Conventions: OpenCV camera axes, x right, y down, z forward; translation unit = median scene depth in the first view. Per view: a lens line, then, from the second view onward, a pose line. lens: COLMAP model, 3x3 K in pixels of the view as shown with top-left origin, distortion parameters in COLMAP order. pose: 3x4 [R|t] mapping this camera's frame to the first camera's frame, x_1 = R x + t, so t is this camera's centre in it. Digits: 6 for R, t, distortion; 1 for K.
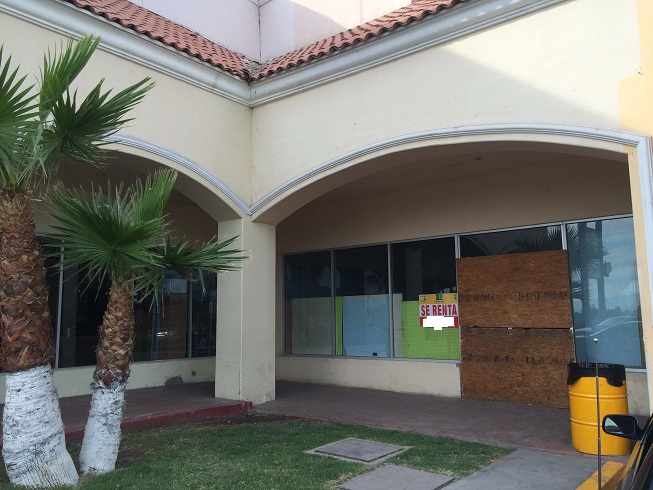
lens RADIAL K [[564.5, 0, 323.9], [0, 564.5, 245.2], [0, 0, 1]] dist [0.099635, -0.116546]
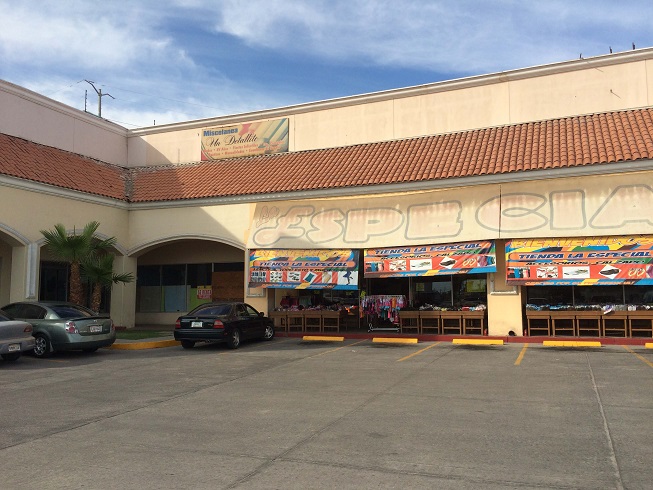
lens RADIAL K [[564.5, 0, 323.9], [0, 564.5, 245.2], [0, 0, 1]] dist [0.099635, -0.116546]
pose [[0.958155, 0.036173, 0.283954, -0.012555], [-0.046816, 0.998429, 0.030785, -0.199145], [-0.282395, -0.042790, 0.958344, -1.576644]]
